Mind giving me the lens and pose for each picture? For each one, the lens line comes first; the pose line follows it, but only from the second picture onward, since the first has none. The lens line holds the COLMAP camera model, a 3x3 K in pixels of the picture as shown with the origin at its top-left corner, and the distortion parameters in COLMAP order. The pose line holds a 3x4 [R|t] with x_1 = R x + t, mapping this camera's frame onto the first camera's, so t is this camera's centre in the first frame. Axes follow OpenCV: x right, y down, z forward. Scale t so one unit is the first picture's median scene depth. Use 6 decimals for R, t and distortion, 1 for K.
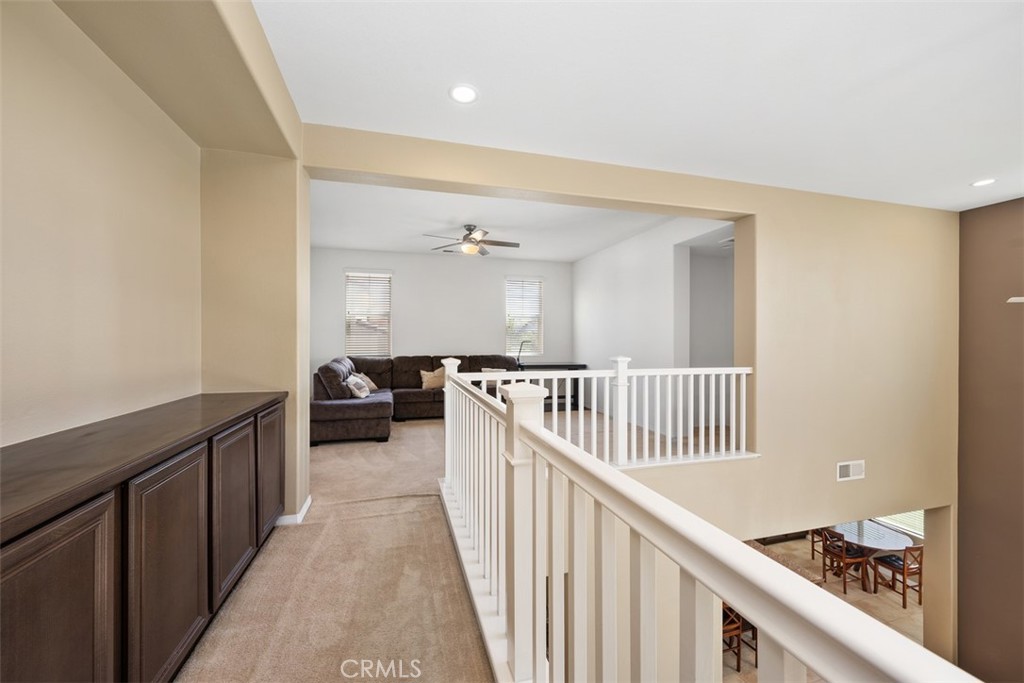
lens RADIAL K [[400.3, 0, 513.0], [0, 400.3, 342.4], [0, 0, 1]] dist [-0.011739, 0.000026]
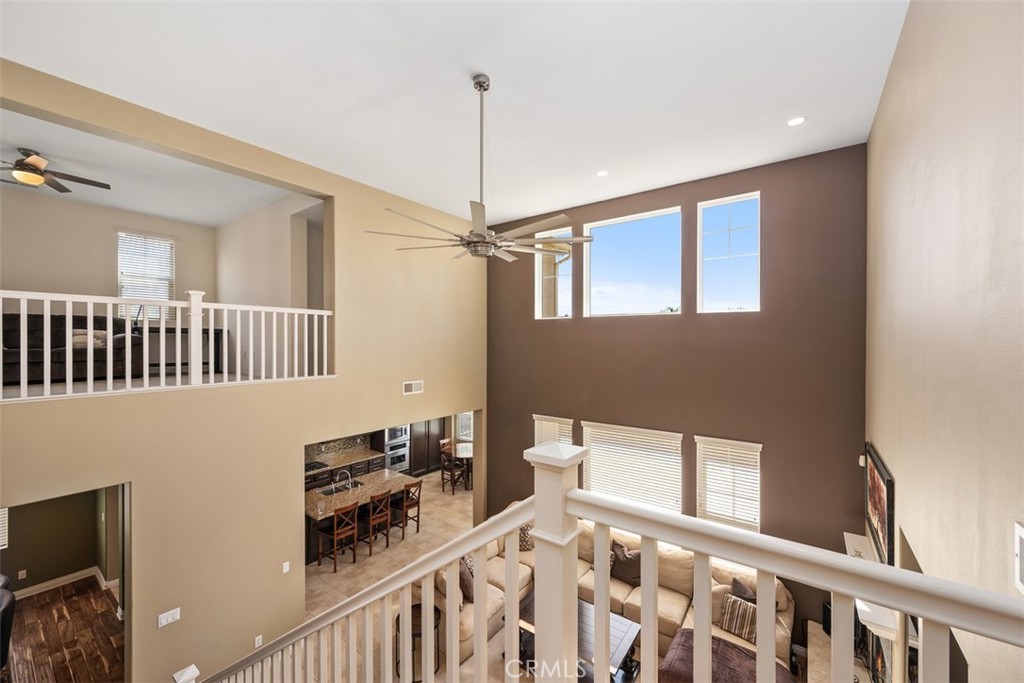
lens RADIAL K [[400.3, 0, 514.0], [0, 400.3, 338.7], [0, 0, 1]] dist [-0.011739, 0.000026]
pose [[0.790105, -0.001087, 0.612970, 0.244552], [0.003366, 0.999991, -0.002566, 0.149761], [-0.612962, 0.004091, 0.790102, -0.395787]]
